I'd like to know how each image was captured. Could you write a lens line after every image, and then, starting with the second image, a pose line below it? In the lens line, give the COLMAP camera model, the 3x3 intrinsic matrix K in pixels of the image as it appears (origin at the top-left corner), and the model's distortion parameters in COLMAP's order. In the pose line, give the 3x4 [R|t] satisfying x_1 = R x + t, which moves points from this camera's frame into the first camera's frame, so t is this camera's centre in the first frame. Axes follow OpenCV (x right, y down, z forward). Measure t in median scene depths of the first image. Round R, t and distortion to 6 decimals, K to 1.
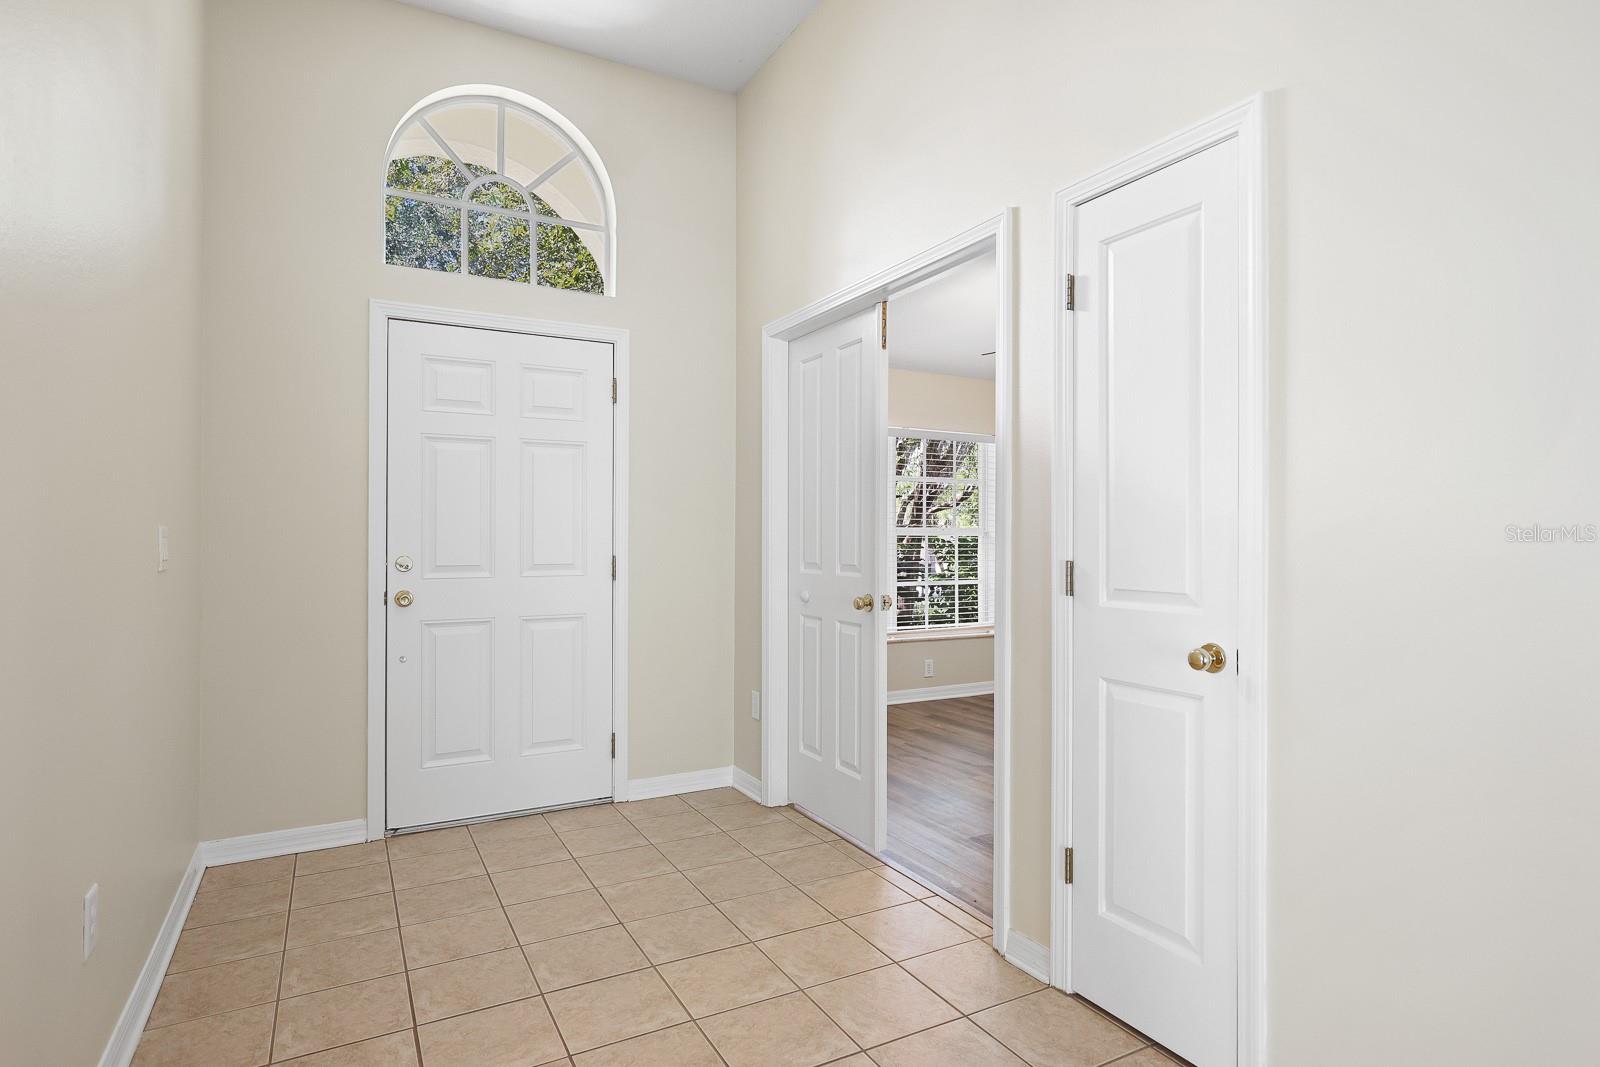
lens RADIAL K [[853.3, 0, 800.0], [0, 853.3, 533.5], [0, 0, 1]] dist [0.002236, 0.000033]
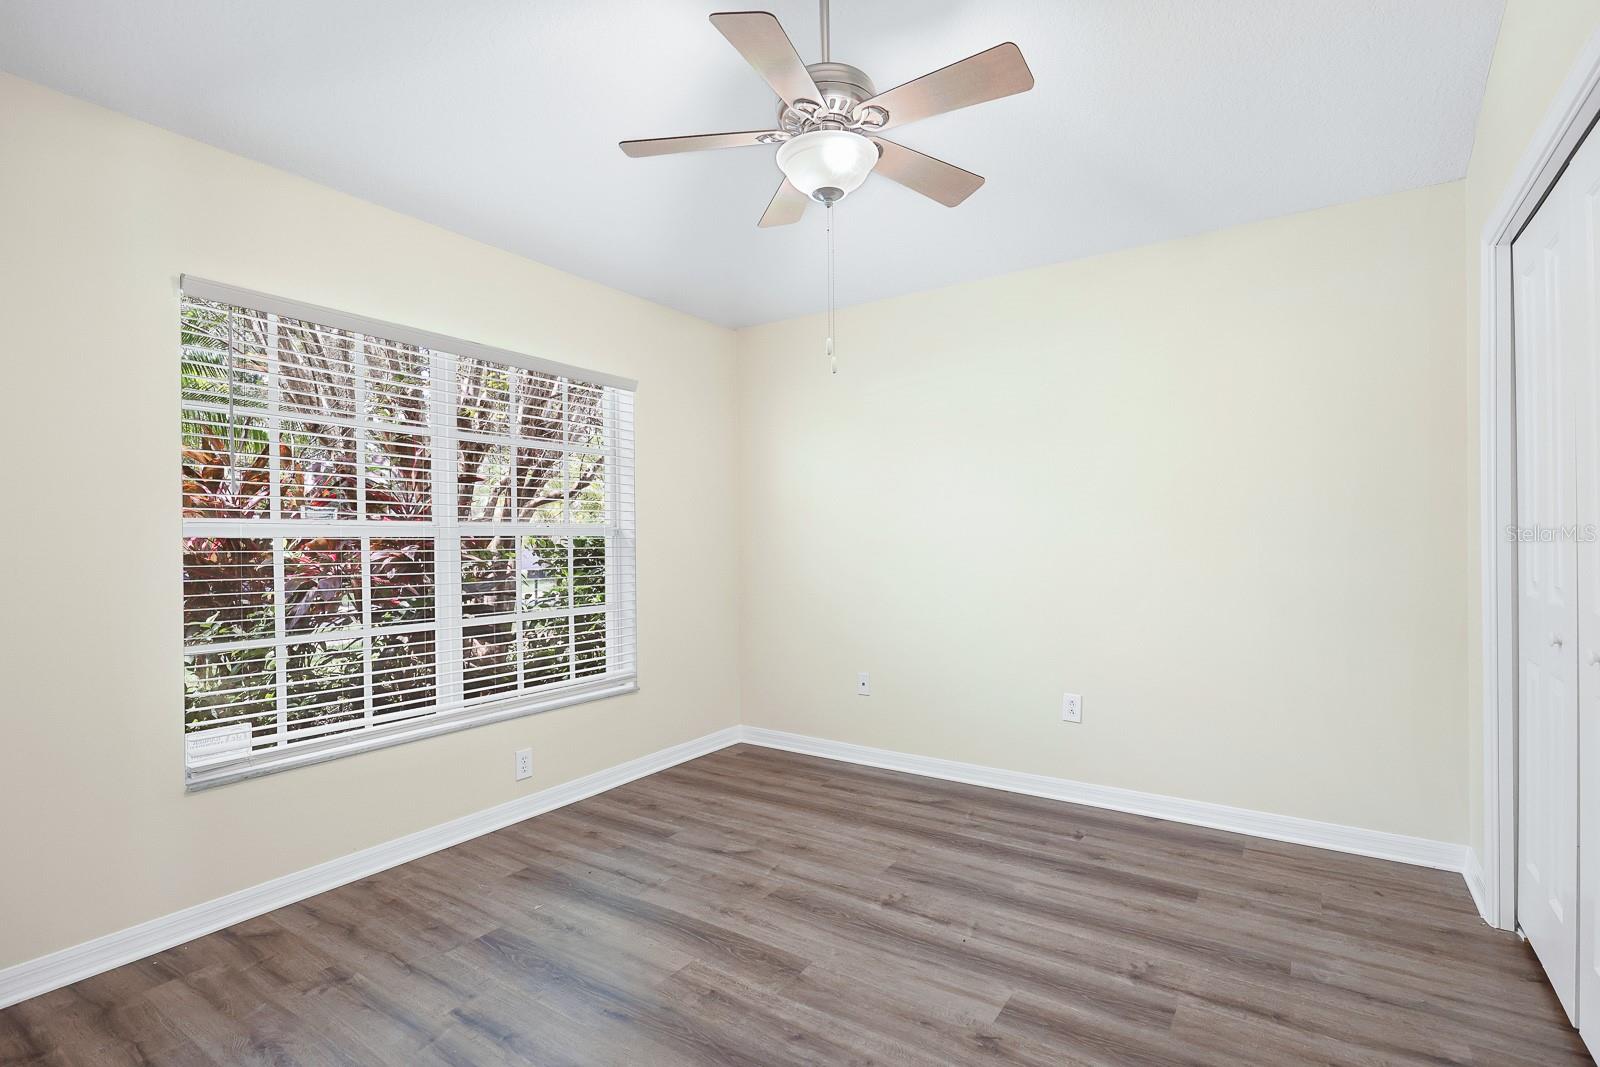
lens RADIAL K [[762.1, 0, 803.9], [0, 762.1, 537.4], [0, 0, 1]] dist [0.002153, 0.000219]
pose [[0.888819, -0.013550, 0.458058, 0.078070], [0.012636, 0.999907, 0.005059, 0.002402], [-0.458084, 0.001291, 0.888908, 0.415886]]
